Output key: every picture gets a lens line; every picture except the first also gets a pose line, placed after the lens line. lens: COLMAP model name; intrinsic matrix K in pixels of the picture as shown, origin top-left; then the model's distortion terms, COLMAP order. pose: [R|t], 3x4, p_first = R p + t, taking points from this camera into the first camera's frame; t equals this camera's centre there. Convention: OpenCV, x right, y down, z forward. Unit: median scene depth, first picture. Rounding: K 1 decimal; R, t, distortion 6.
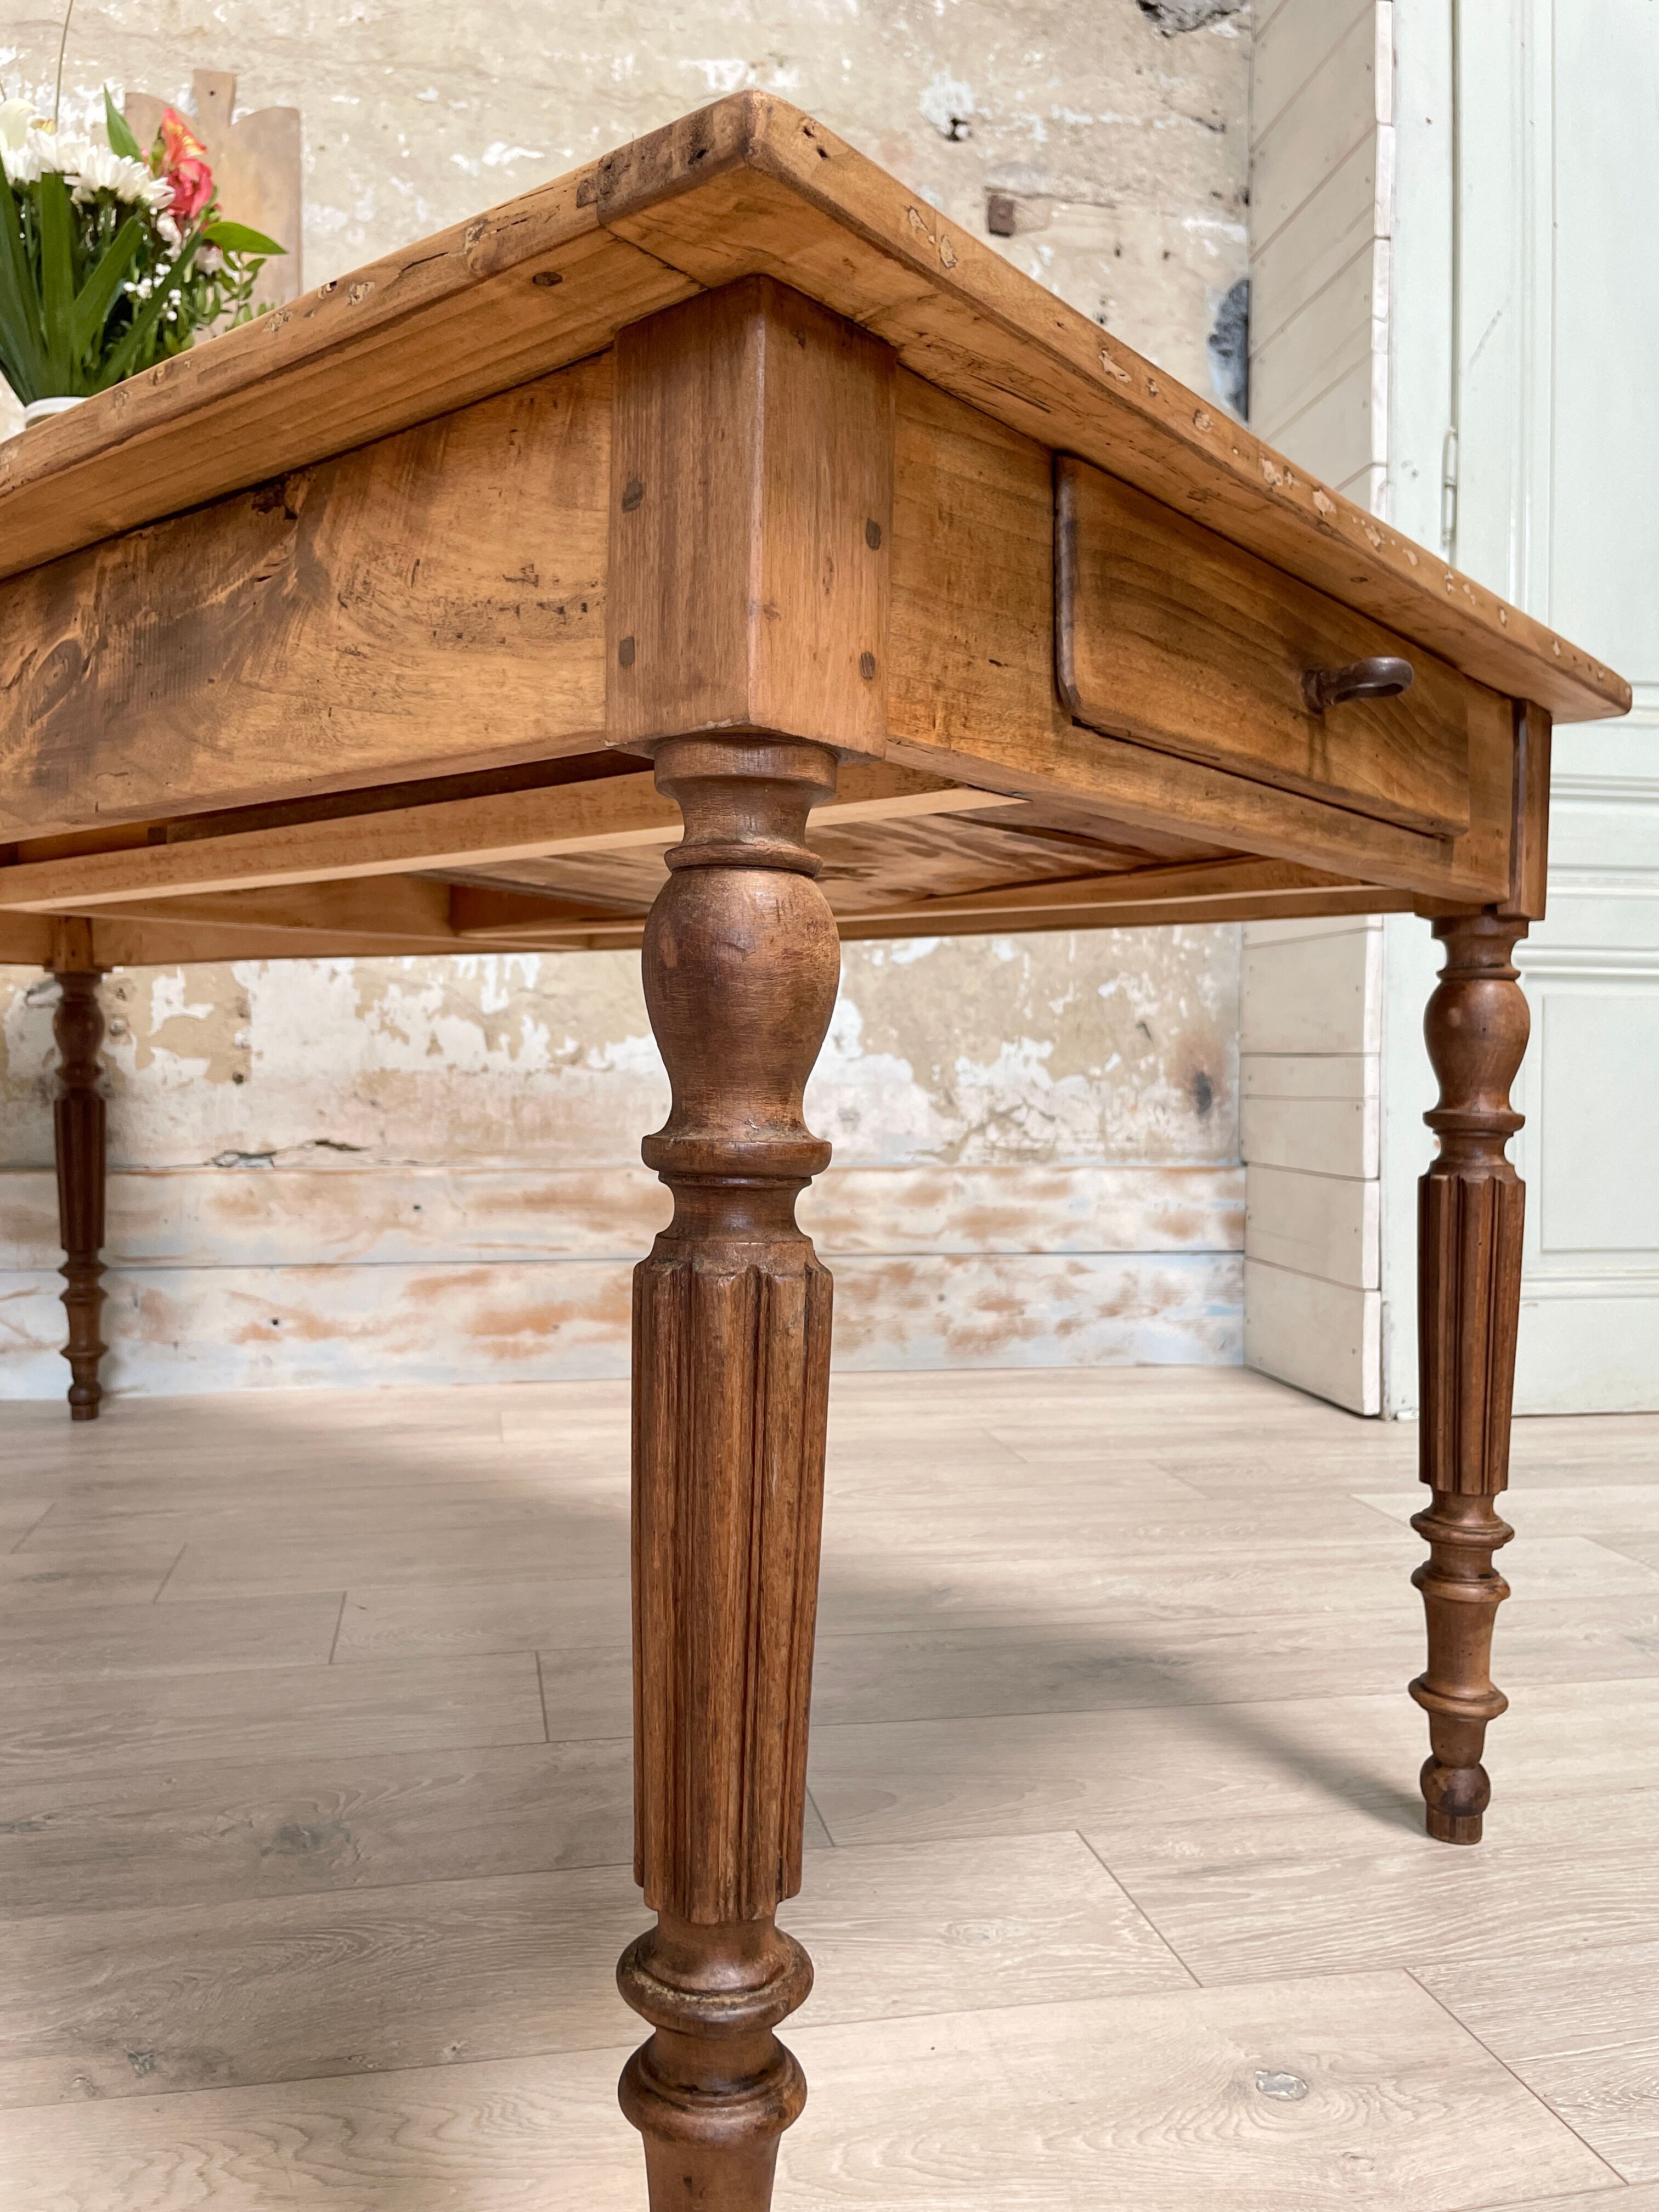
lens RADIAL K [[1682.3, 0, 822.6], [0, 1682.3, 1101.7], [0, 0, 1]] dist [0.085256, -0.114367]
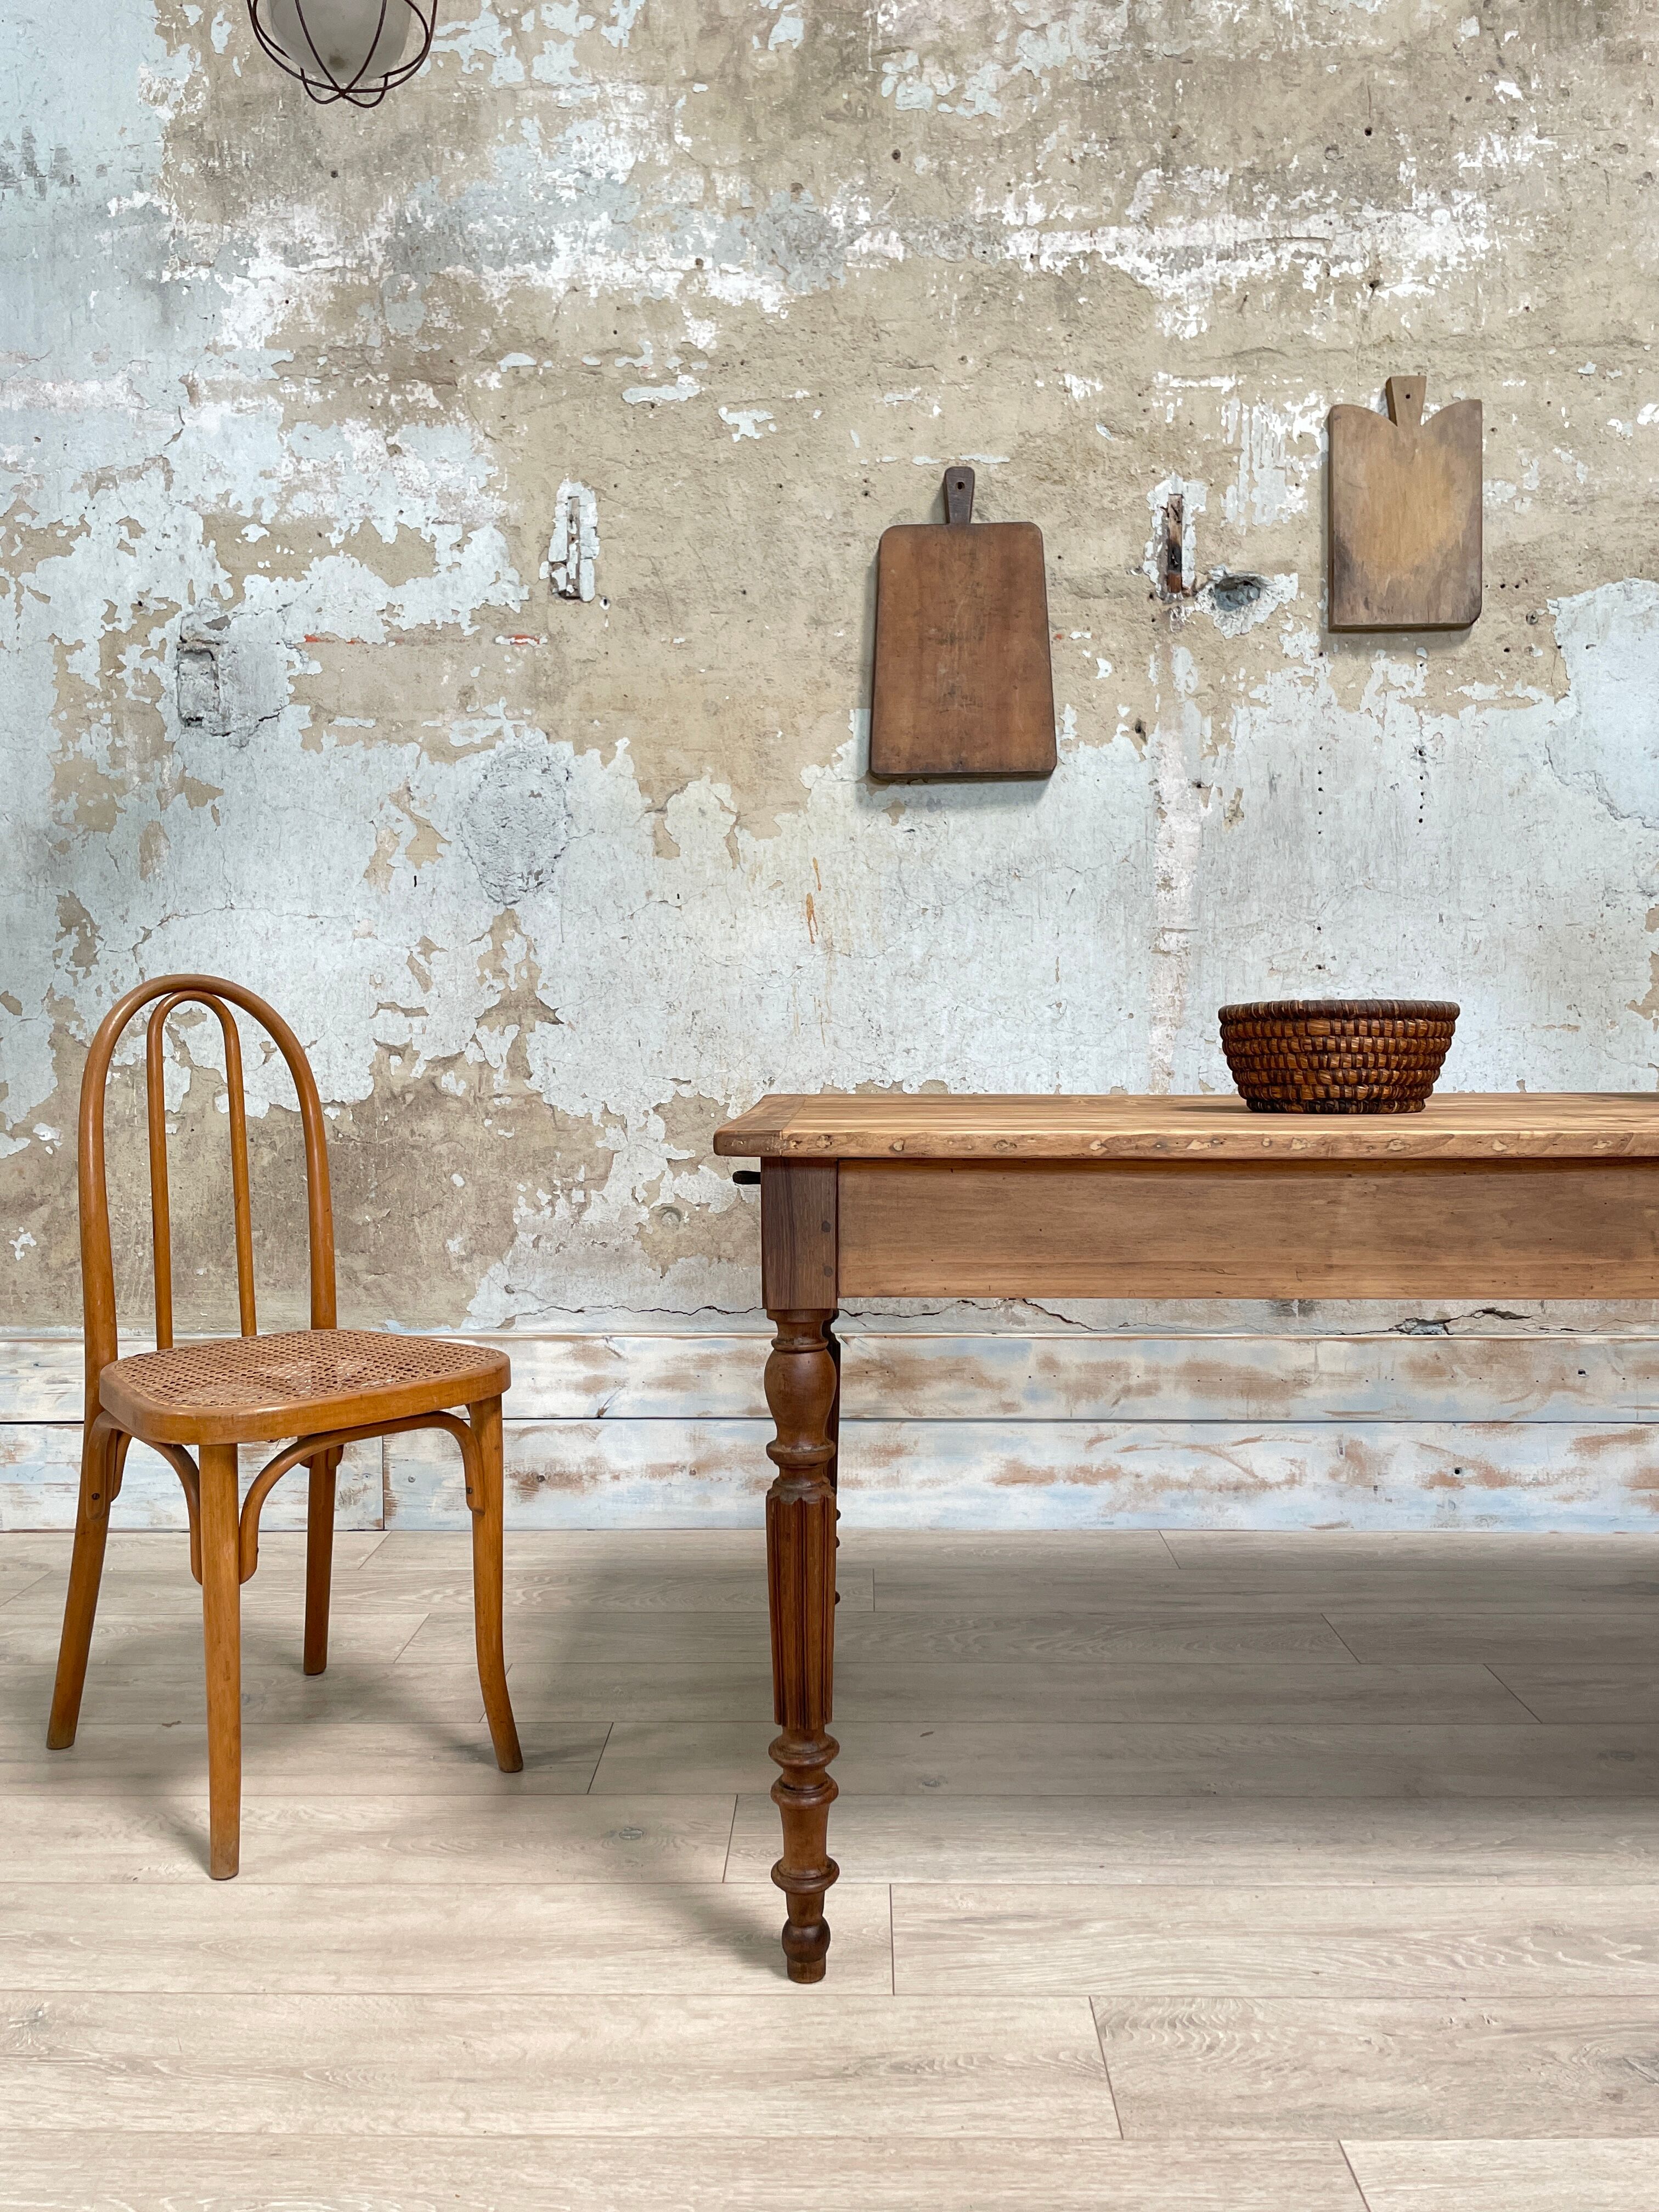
lens RADIAL K [[1682.3, 0, 825.3], [0, 1682.3, 1099.0], [0, 0, 1]] dist [0.085256, -0.114367]
pose [[0.972947, -0.008971, -0.230856, -0.440761], [0.011859, 0.999868, 0.011128, -0.128401], [0.230726, -0.013565, 0.972924, -0.190053]]
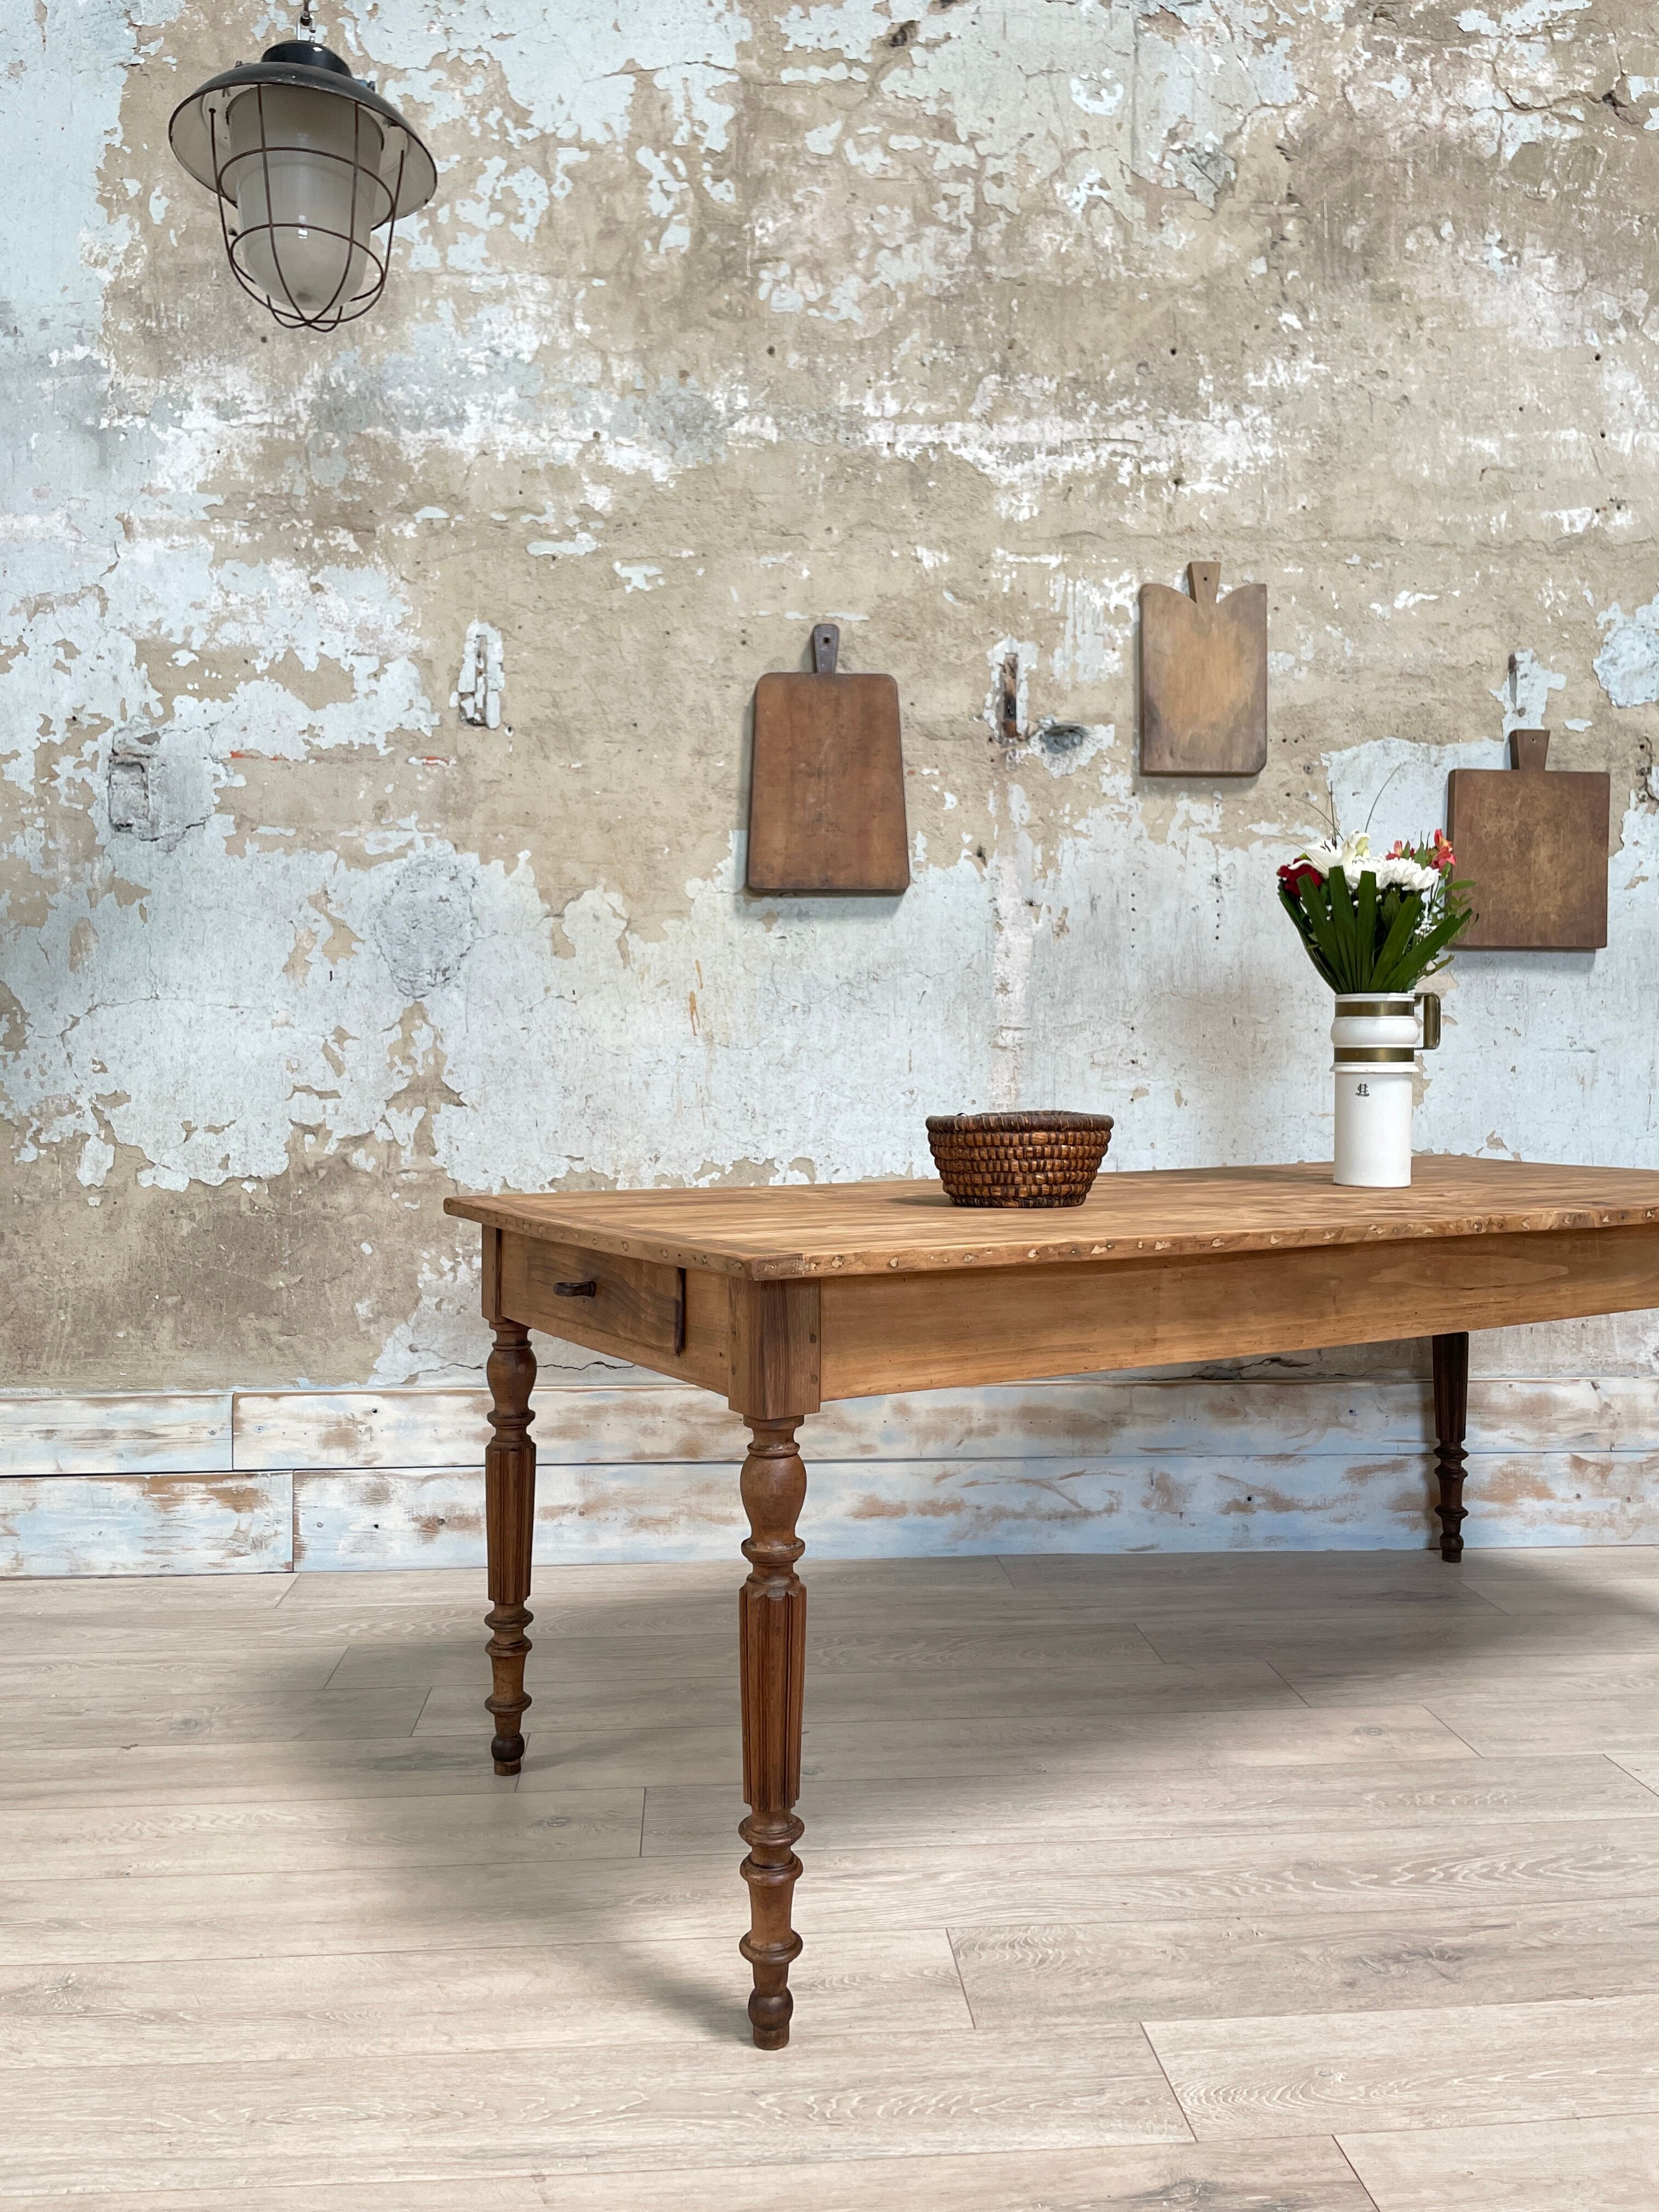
lens RADIAL K [[1682.3, 0, 832.0], [0, 1682.3, 1092.5], [0, 0, 1]] dist [0.085256, -0.114367]
pose [[0.991380, -0.008226, -0.130761, -0.440740], [0.006452, 0.999881, -0.013982, -0.157997], [0.130861, 0.013018, 0.991315, -0.328228]]
